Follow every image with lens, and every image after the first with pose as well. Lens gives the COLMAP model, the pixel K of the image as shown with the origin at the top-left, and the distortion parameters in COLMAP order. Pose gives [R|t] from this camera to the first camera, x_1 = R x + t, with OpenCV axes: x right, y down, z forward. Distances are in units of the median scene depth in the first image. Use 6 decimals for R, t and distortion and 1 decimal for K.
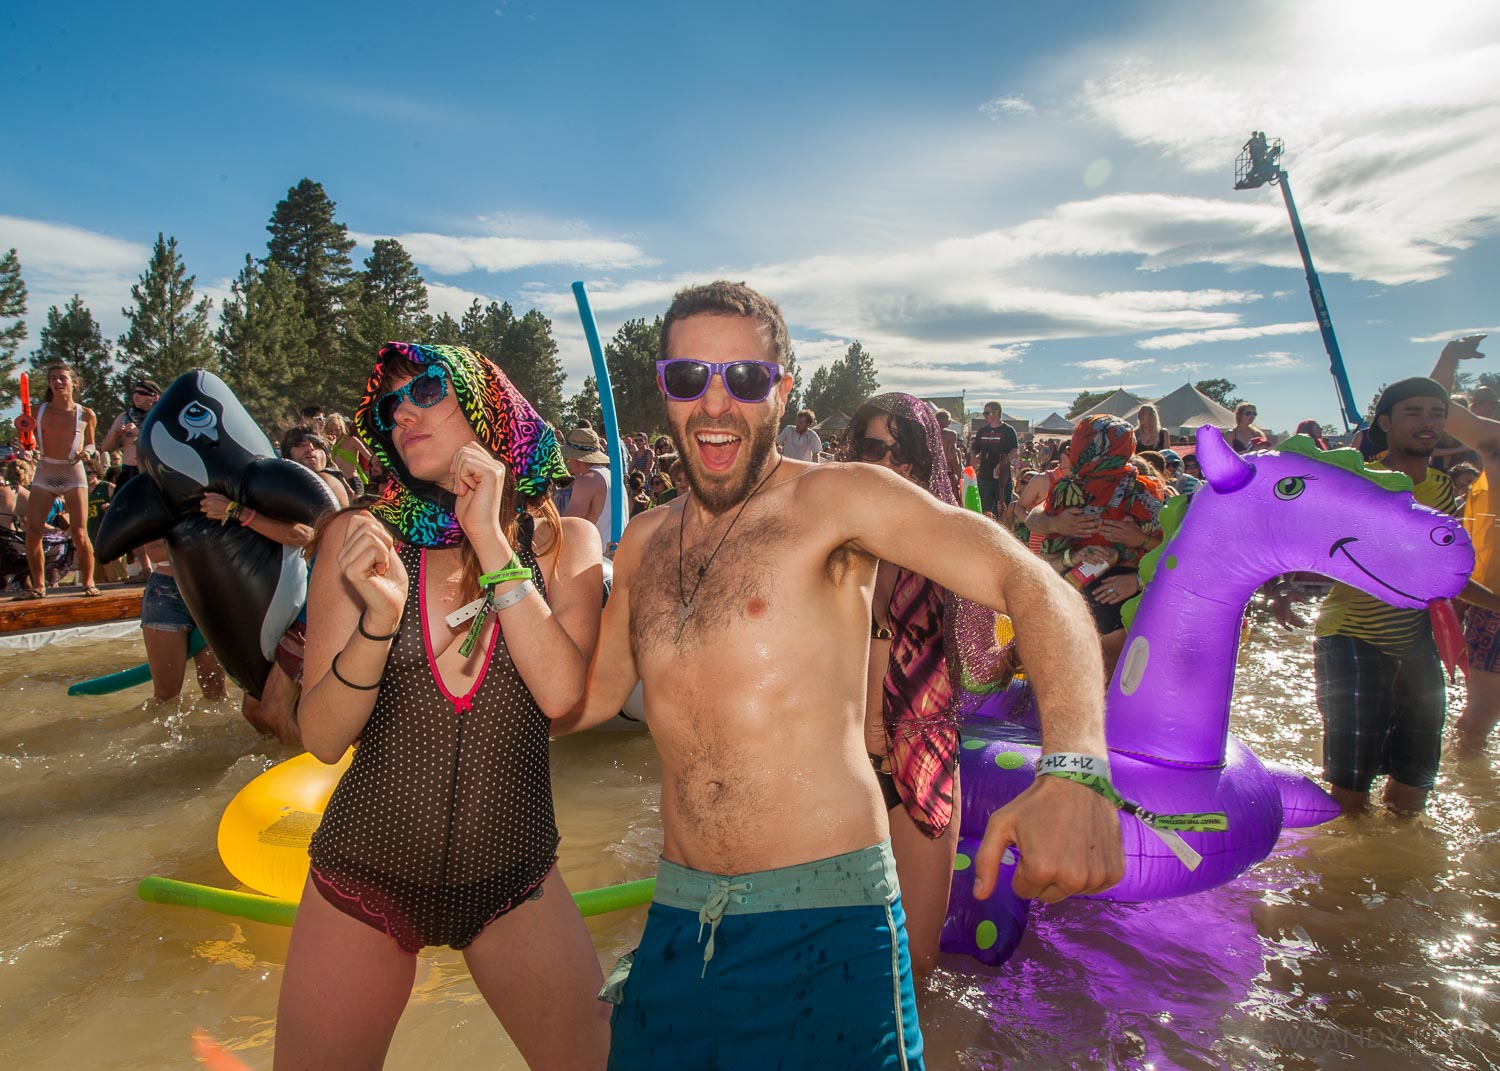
lens RADIAL K [[903.7, 0, 747.1], [0, 903.7, 535.8], [0, 0, 1]] dist [0.028072, -0.001508]
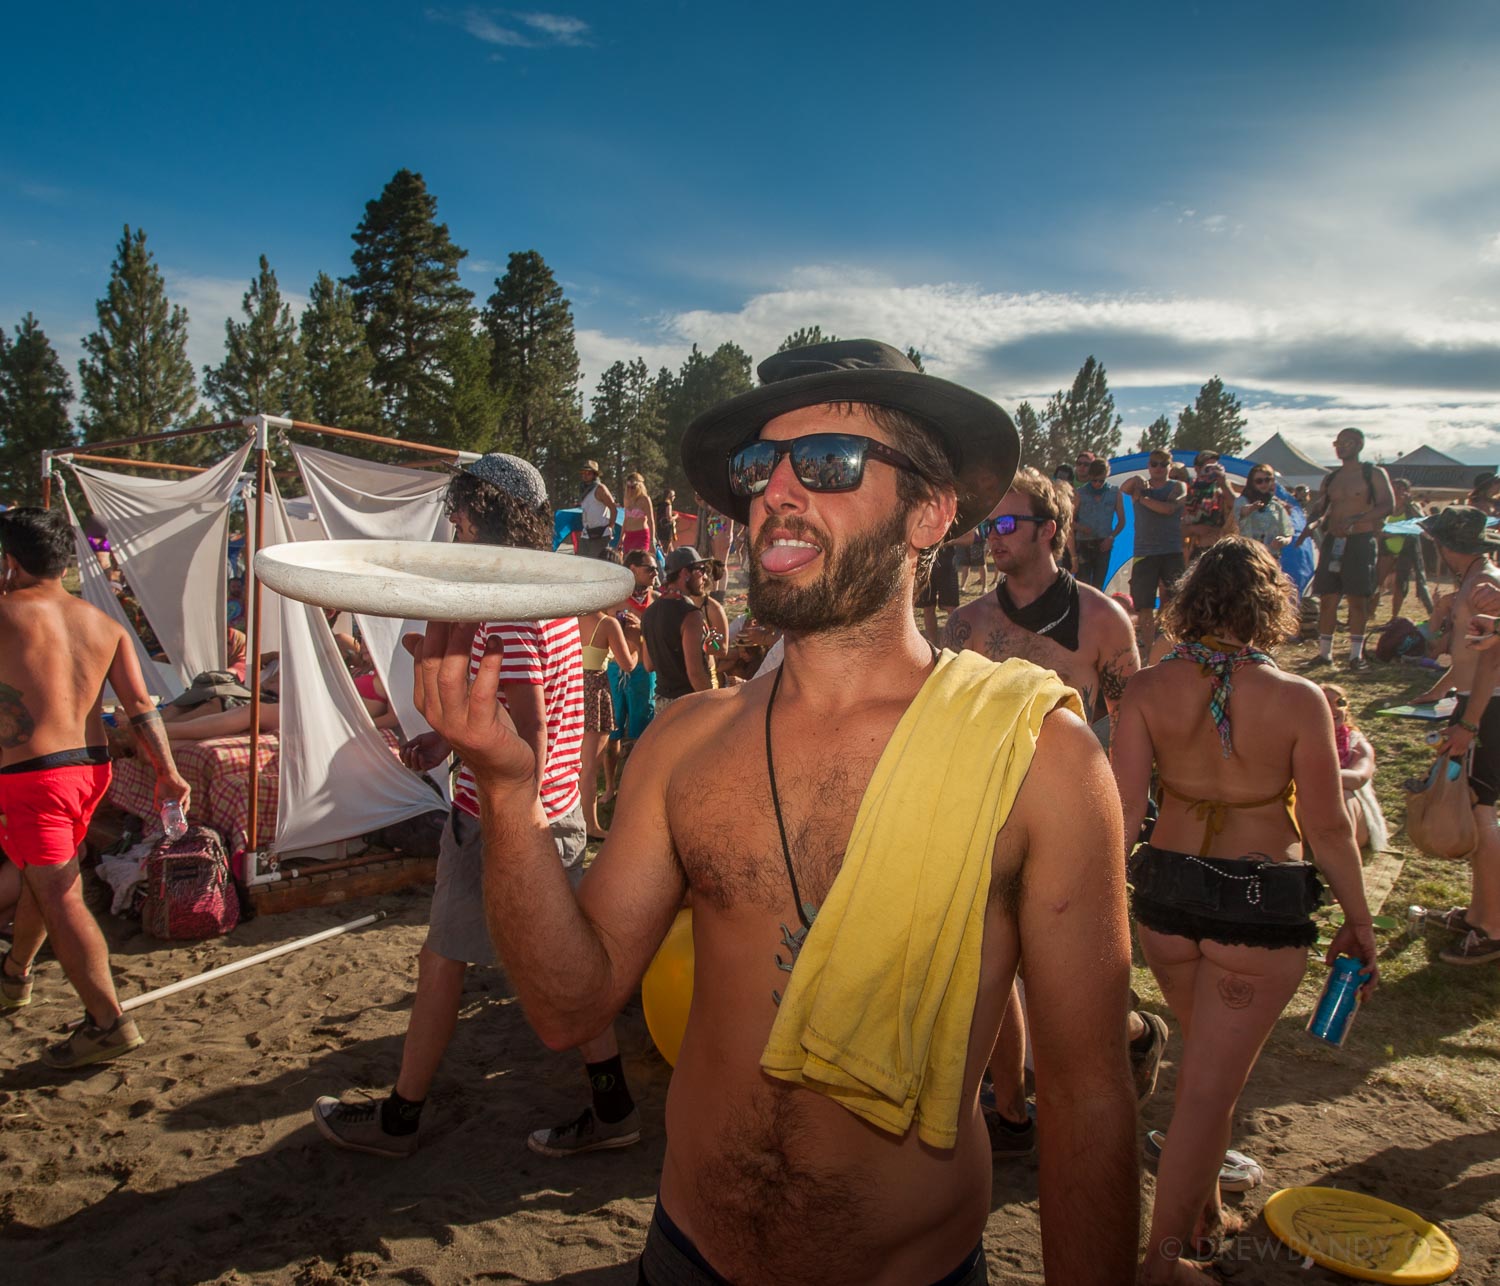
lens RADIAL K [[1167.0, 0, 758.0], [0, 1167.0, 645.6], [0, 0, 1]] dist [0.009818, -0.001961]
pose [[0.957442, 0.036142, -0.286353, 0.087657], [-0.039745, 0.999187, -0.006779, -0.004545], [0.285875, 0.017871, 0.958100, 0.171300]]
